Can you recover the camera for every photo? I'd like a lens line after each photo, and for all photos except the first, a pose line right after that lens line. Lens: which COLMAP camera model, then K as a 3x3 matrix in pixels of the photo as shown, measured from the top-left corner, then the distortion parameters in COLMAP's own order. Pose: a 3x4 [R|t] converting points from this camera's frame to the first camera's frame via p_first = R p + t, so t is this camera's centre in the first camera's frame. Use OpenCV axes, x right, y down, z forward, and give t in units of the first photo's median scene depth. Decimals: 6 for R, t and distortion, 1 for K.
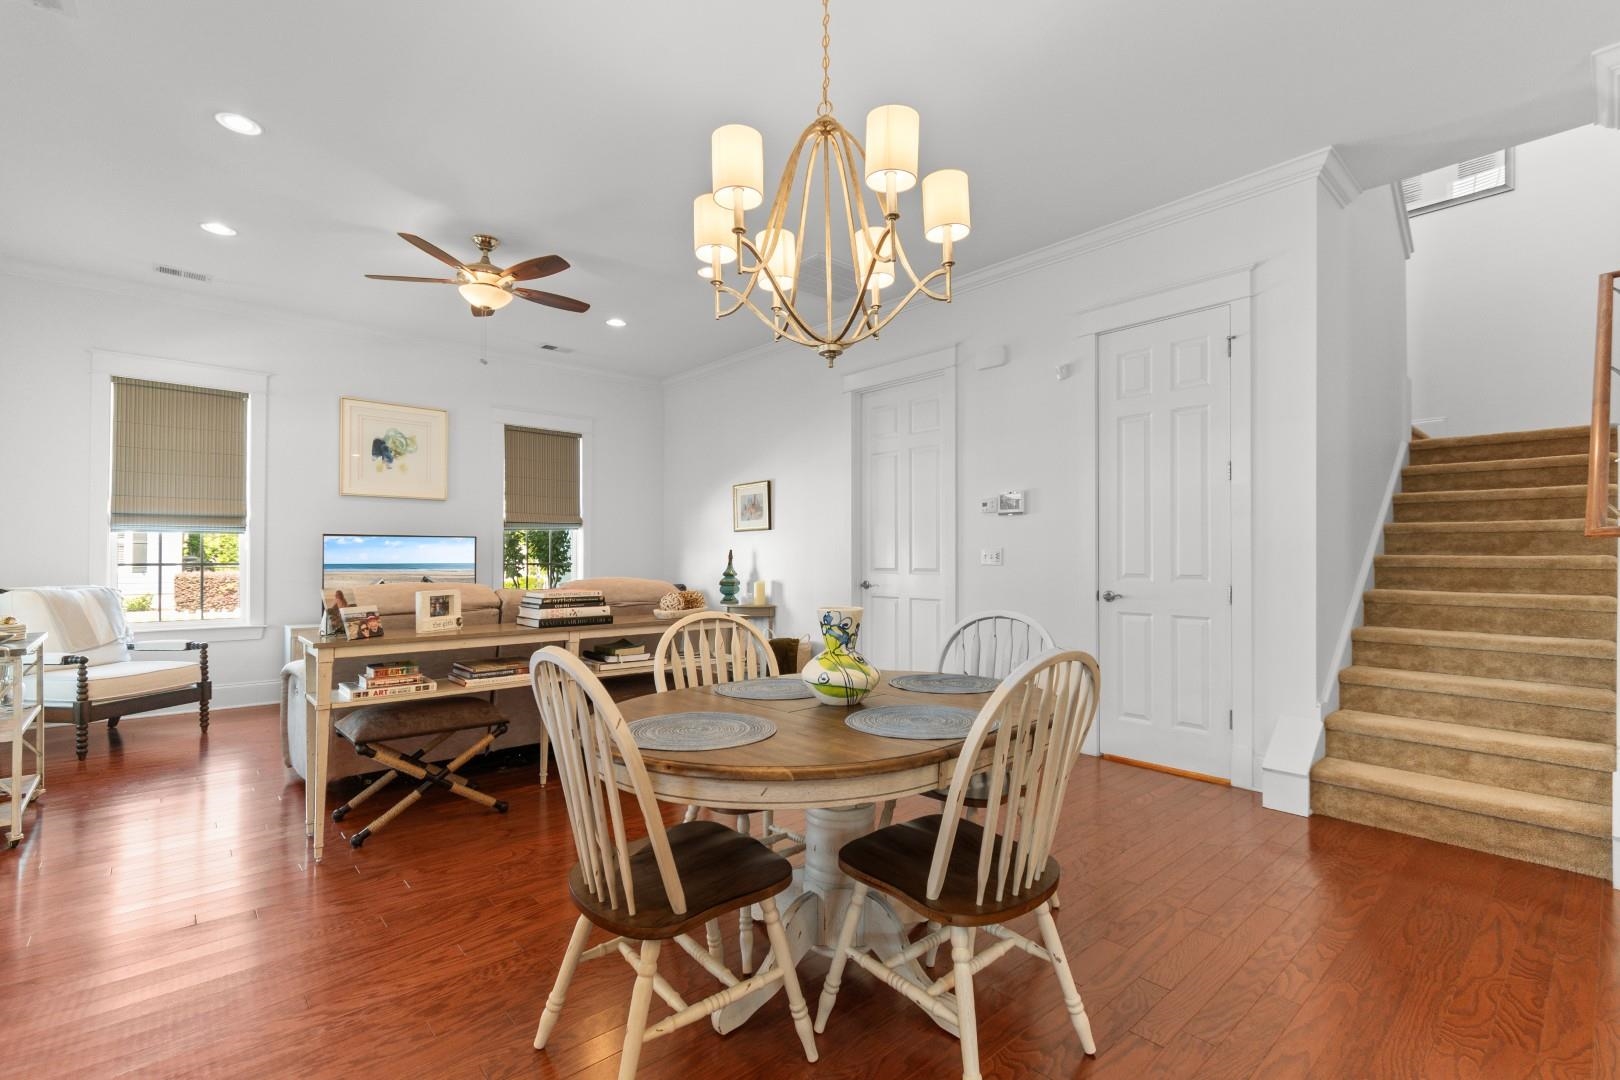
lens RADIAL K [[717.0, 0, 821.5], [0, 717.0, 548.2], [0, 0, 1]] dist [0.002232, 0.000307]
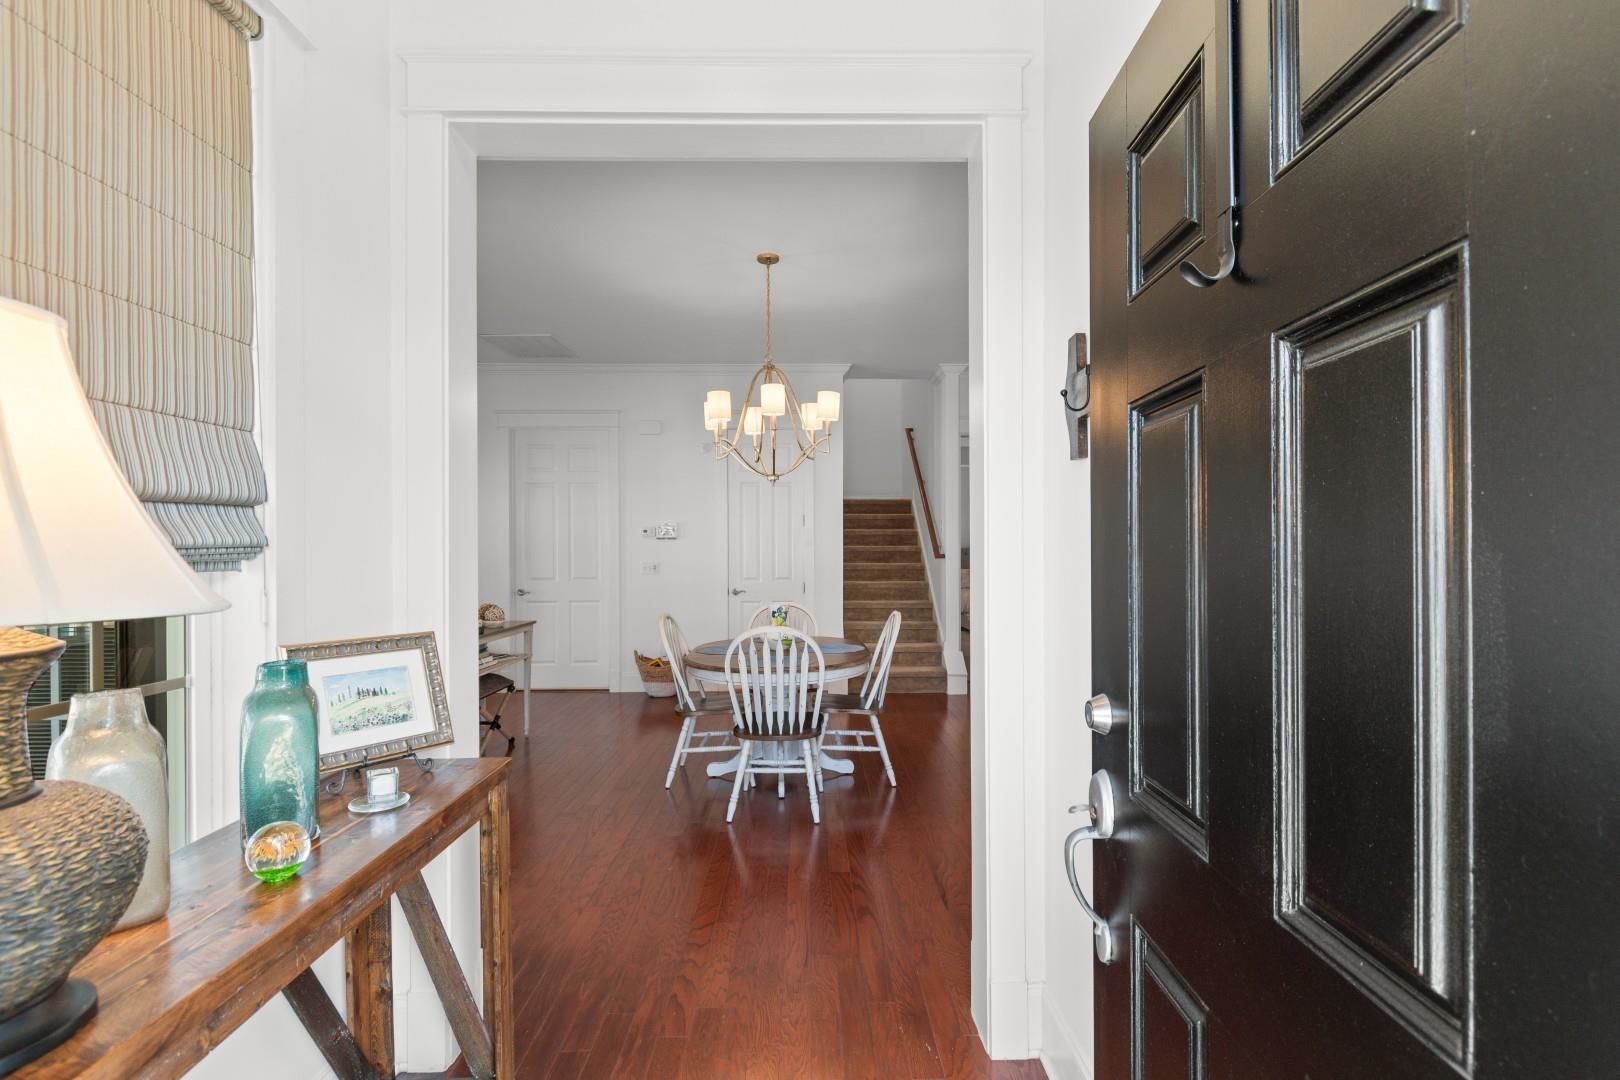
lens RADIAL K [[750.8, 0, 817.8], [0, 750.8, 548.0], [0, 0, 1]] dist [0.001372, -0.000304]
pose [[0.653083, -0.002903, 0.757280, -0.671789], [-0.002825, 0.999976, 0.006270, -0.037998], [-0.757281, -0.006234, 0.653060, -0.219421]]
